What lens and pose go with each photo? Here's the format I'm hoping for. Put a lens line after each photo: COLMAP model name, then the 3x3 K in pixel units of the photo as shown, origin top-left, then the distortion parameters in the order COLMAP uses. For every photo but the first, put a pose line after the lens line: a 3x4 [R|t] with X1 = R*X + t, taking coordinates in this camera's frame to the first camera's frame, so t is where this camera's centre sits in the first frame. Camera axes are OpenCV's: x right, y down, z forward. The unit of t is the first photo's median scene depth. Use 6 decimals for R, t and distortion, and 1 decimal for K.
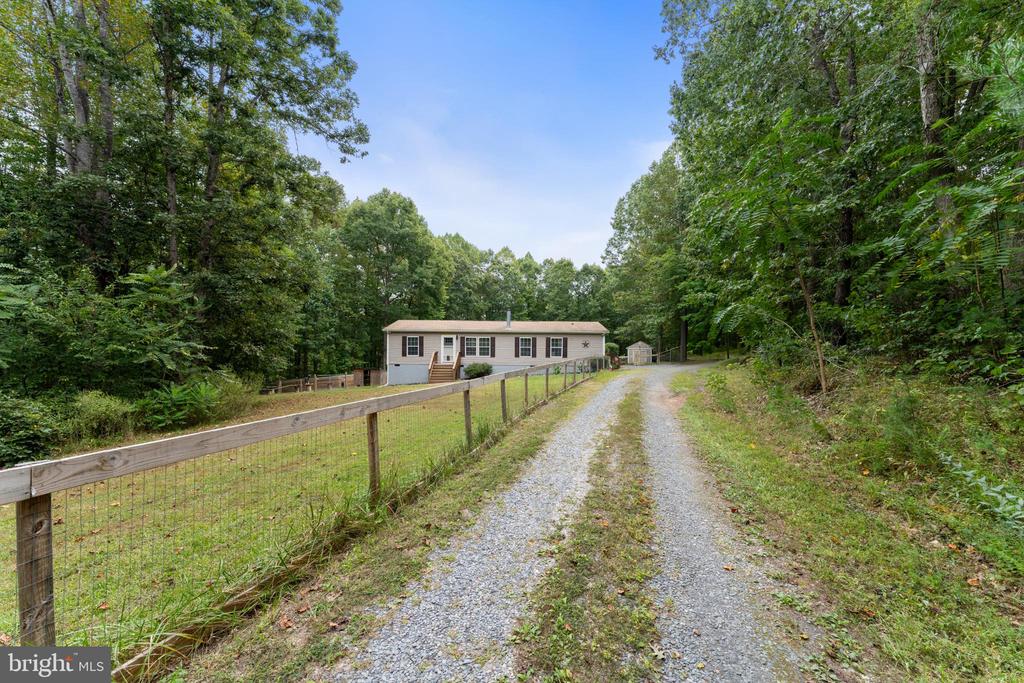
lens RADIAL K [[406.5, 0, 512.0], [0, 406.5, 341.5], [0, 0, 1]] dist [0.000202, -0.000005]
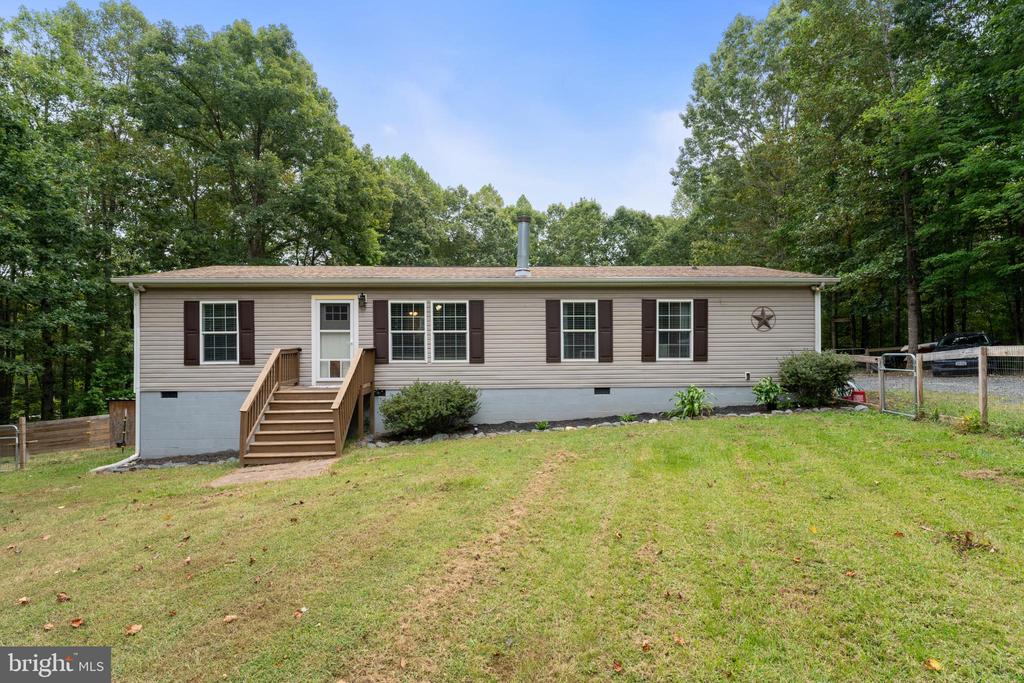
lens RADIAL K [[512.2, 0, 512.0], [0, 512.2, 341.5], [0, 0, 1]] dist [0.000899, -0.000031]
pose [[0.998973, -0.015105, 0.042713, -0.036857], [0.015427, 0.999855, -0.007217, 0.024666], [-0.042598, 0.007869, 0.999061, 0.598457]]
